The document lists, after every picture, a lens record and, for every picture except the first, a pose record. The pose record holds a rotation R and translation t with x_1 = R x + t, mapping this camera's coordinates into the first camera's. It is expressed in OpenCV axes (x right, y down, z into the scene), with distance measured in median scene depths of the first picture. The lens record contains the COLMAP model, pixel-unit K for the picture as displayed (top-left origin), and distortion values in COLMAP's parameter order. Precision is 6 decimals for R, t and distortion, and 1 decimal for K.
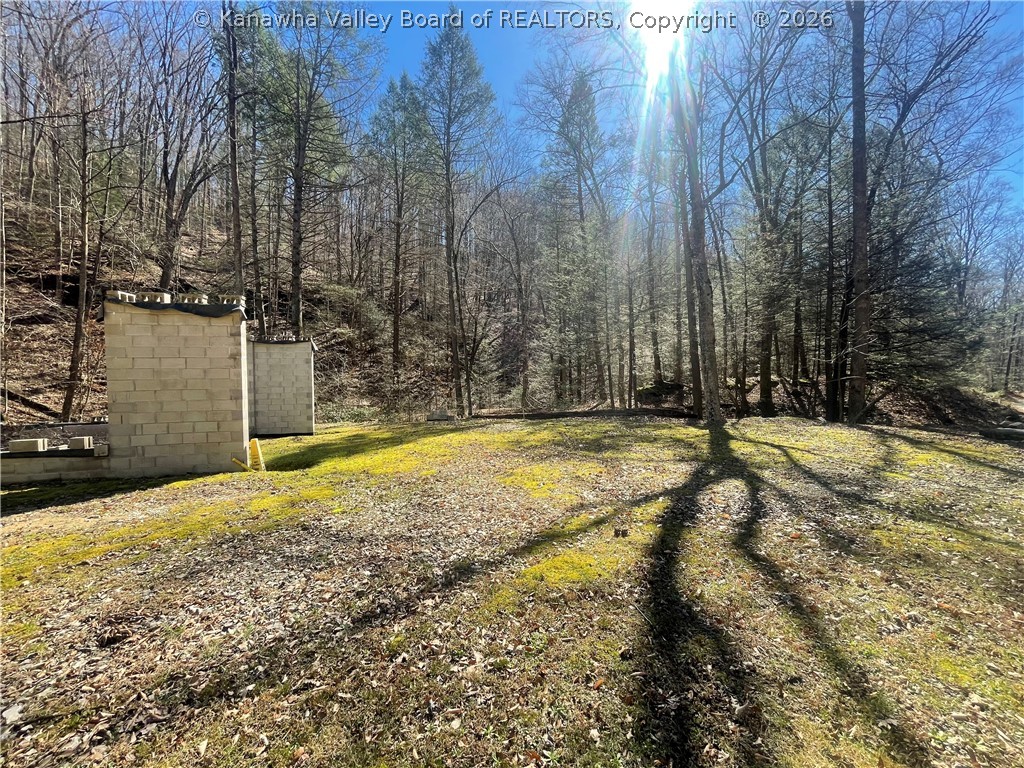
lens RADIAL K [[417.5, 0, 507.3], [0, 417.5, 386.2], [0, 0, 1]] dist [0.001500, -0.000775]
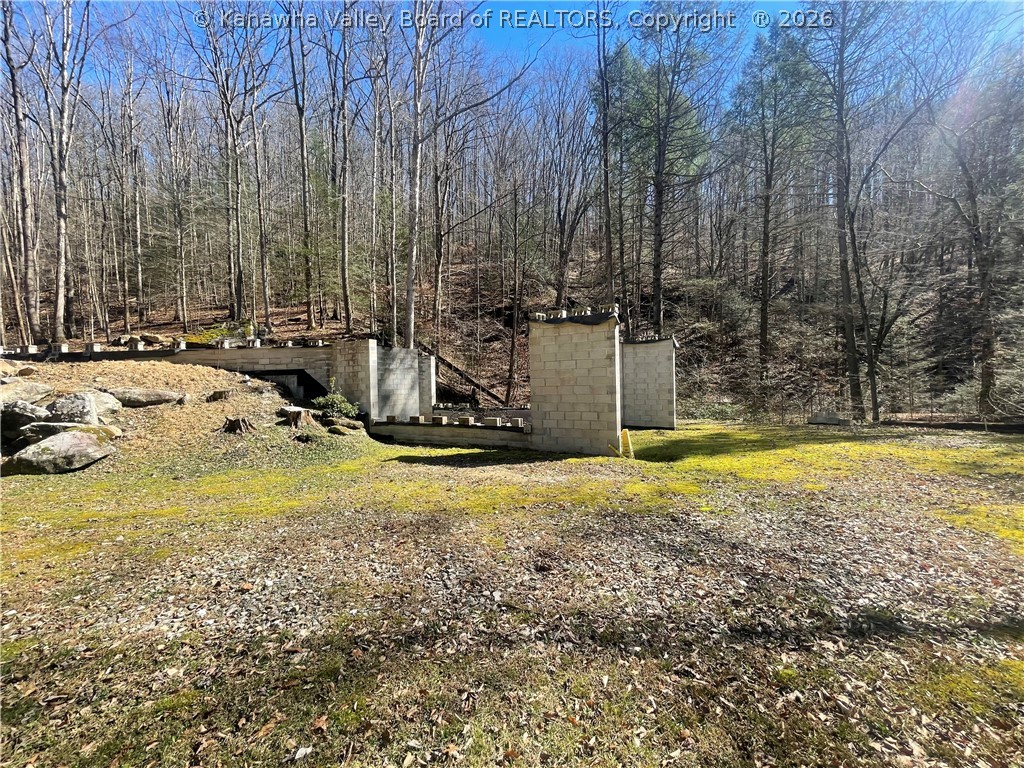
lens RADIAL K [[417.5, 0, 507.3], [0, 417.5, 386.2], [0, 0, 1]] dist [0.001500, -0.000775]
pose [[0.690901, 0.004501, -0.722935, -0.007491], [0.002341, 0.999961, 0.008463, -0.000300], [0.722946, -0.007540, 0.690864, -0.005276]]
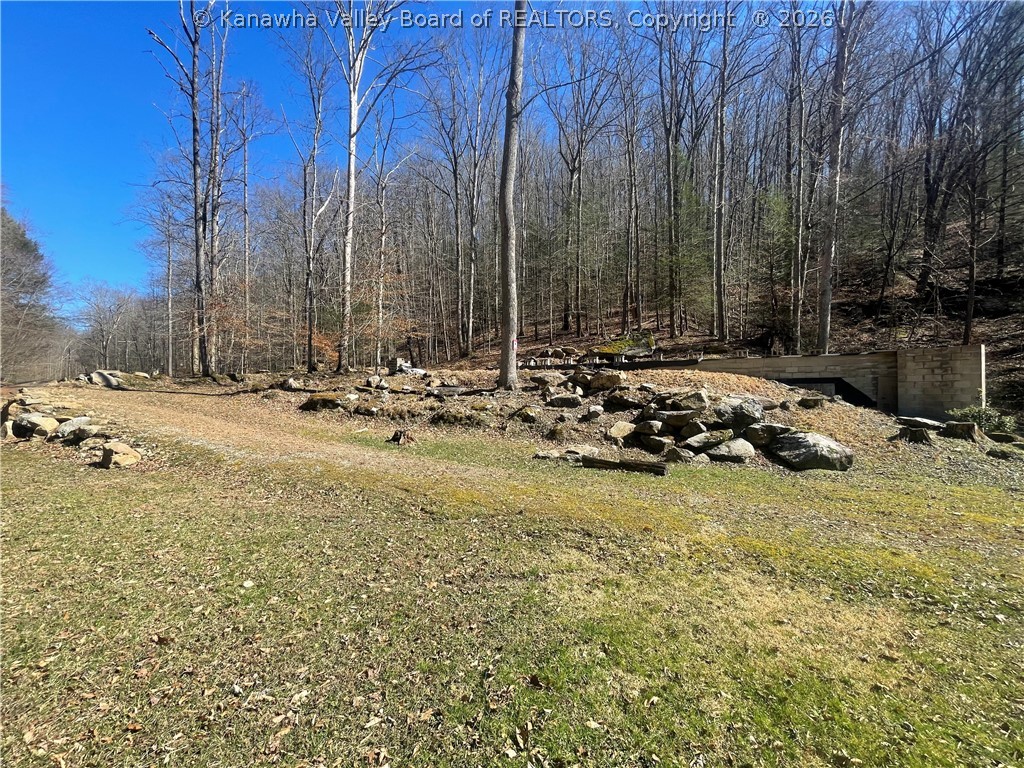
lens RADIAL K [[417.5, 0, 507.3], [0, 417.5, 386.2], [0, 0, 1]] dist [0.001500, -0.000775]
pose [[0.250264, 0.002475, -0.968175, -0.329877], [-0.015641, 0.999877, -0.001487, 0.000126], [0.968051, 0.015515, 0.250272, -0.692714]]
